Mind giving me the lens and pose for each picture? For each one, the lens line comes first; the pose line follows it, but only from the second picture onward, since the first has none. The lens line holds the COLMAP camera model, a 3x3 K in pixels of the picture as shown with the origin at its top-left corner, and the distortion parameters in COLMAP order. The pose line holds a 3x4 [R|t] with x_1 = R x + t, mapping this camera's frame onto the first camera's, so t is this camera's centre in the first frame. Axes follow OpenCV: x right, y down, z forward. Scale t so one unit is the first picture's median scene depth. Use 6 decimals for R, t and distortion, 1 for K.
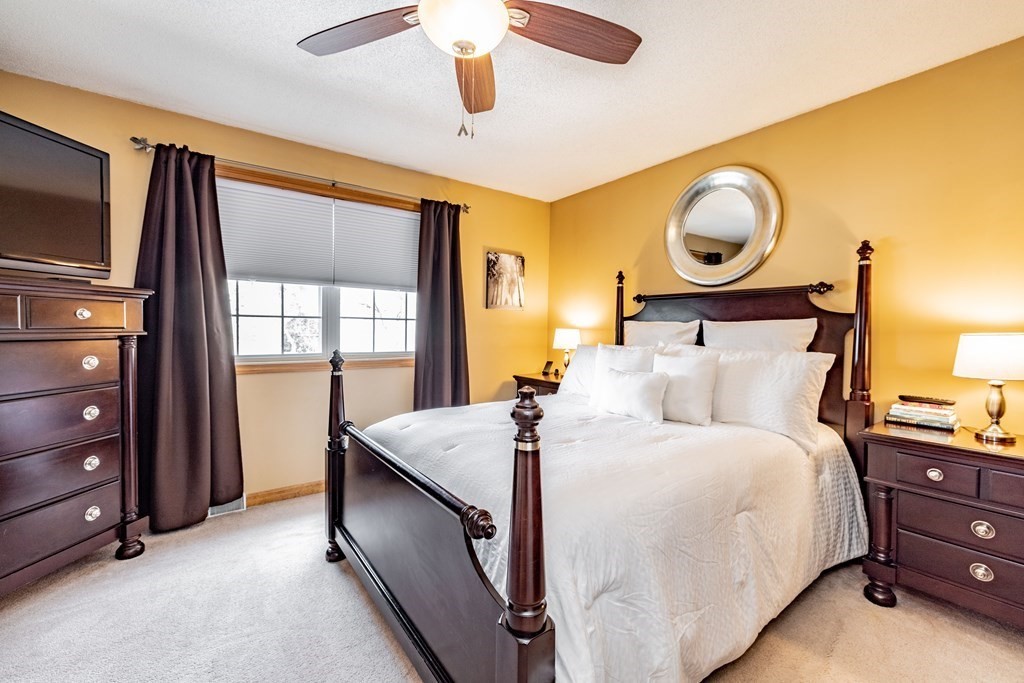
lens RADIAL K [[436.6, 0, 509.1], [0, 436.6, 339.6], [0, 0, 1]] dist [0.000150, -0.000366]
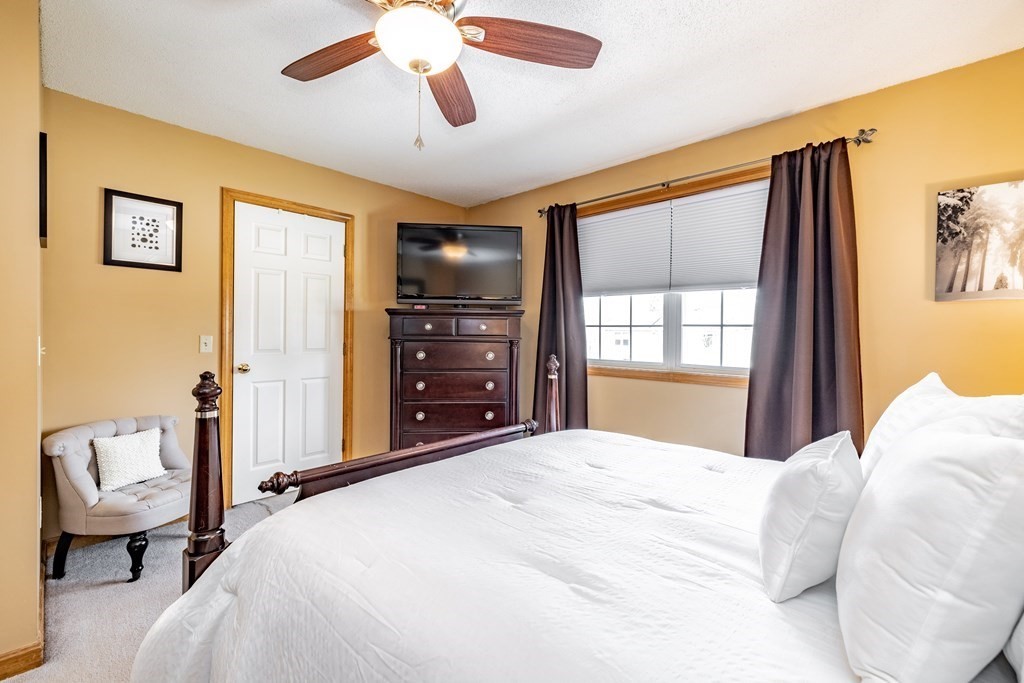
lens RADIAL K [[436.6, 0, 508.3], [0, 436.6, 333.8], [0, 0, 1]] dist [0.000150, -0.000366]
pose [[0.171752, -0.003859, -0.985133, 0.460084], [-0.031726, 0.999452, -0.009446, -0.012288], [0.984629, 0.032876, 0.171535, 0.489402]]
